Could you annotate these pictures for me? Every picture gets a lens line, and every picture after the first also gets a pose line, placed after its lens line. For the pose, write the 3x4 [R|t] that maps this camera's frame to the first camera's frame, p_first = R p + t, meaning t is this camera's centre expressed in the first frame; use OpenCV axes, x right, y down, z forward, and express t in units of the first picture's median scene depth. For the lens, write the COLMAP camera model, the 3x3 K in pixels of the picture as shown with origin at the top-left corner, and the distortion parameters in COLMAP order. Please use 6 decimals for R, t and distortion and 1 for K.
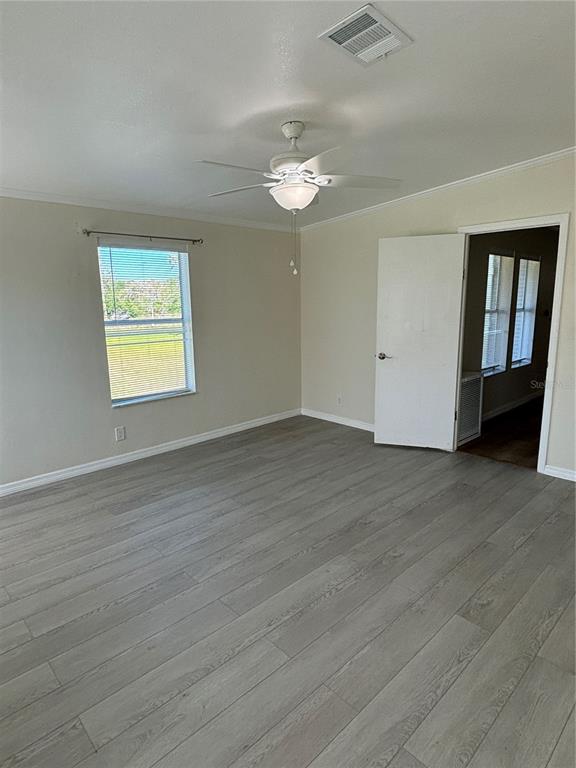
lens RADIAL K [[439.3, 0, 293.1], [0, 439.3, 383.8], [0, 0, 1]] dist [0.035002, 0.001508]
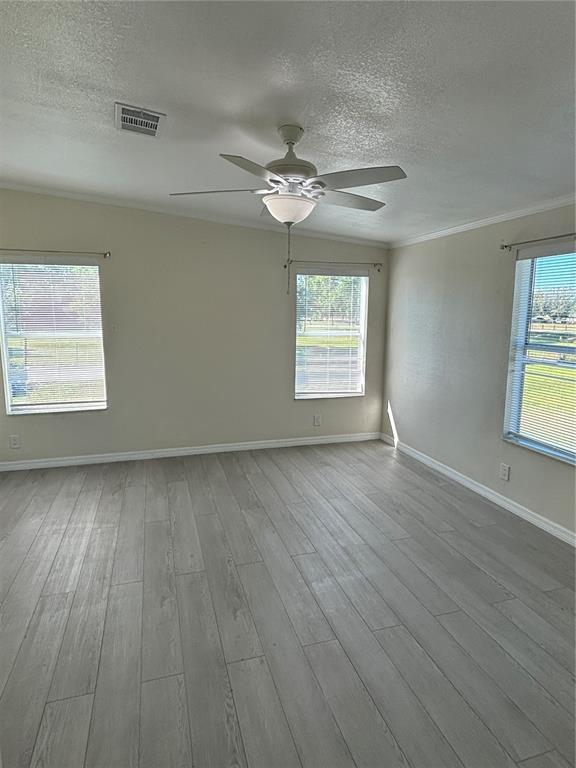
lens RADIAL K [[439.3, 0, 285.8], [0, 439.3, 379.6], [0, 0, 1]] dist [0.035002, 0.001508]
pose [[-0.447549, 0.152652, -0.881134, 0.626627], [-0.164927, 0.954330, 0.249103, -0.238248], [0.878919, 0.256809, -0.401933, 1.058928]]
